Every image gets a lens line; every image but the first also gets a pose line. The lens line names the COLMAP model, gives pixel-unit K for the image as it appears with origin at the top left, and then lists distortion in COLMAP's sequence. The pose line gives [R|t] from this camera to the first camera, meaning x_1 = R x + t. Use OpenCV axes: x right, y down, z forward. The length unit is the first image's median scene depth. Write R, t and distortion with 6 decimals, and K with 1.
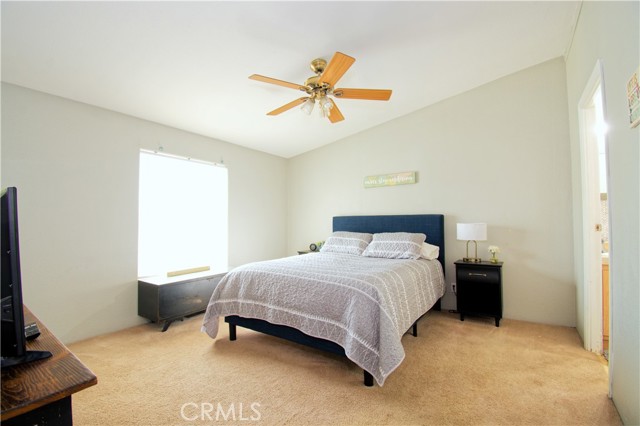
lens RADIAL K [[280.8, 0, 315.8], [0, 280.8, 209.9], [0, 0, 1]] dist [-0.002767, -0.000931]
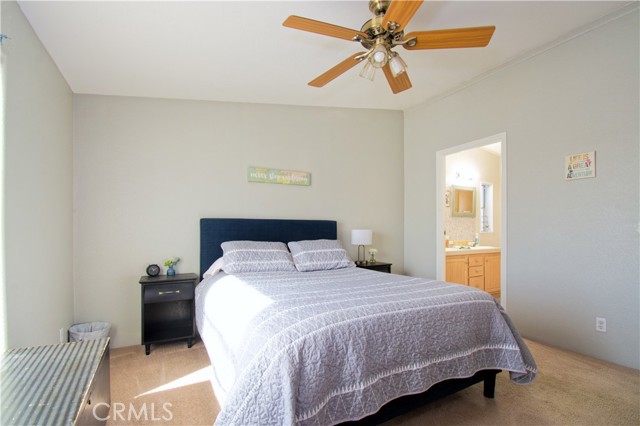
lens RADIAL K [[291.3, 0, 321.0], [0, 291.3, 225.8], [0, 0, 1]] dist [-0.003494, -0.001167]
pose [[0.454765, 0.013593, 0.890508, -0.476411], [-0.047687, 0.998821, 0.009106, 0.025458], [-0.889334, -0.046607, 0.454877, 0.530353]]
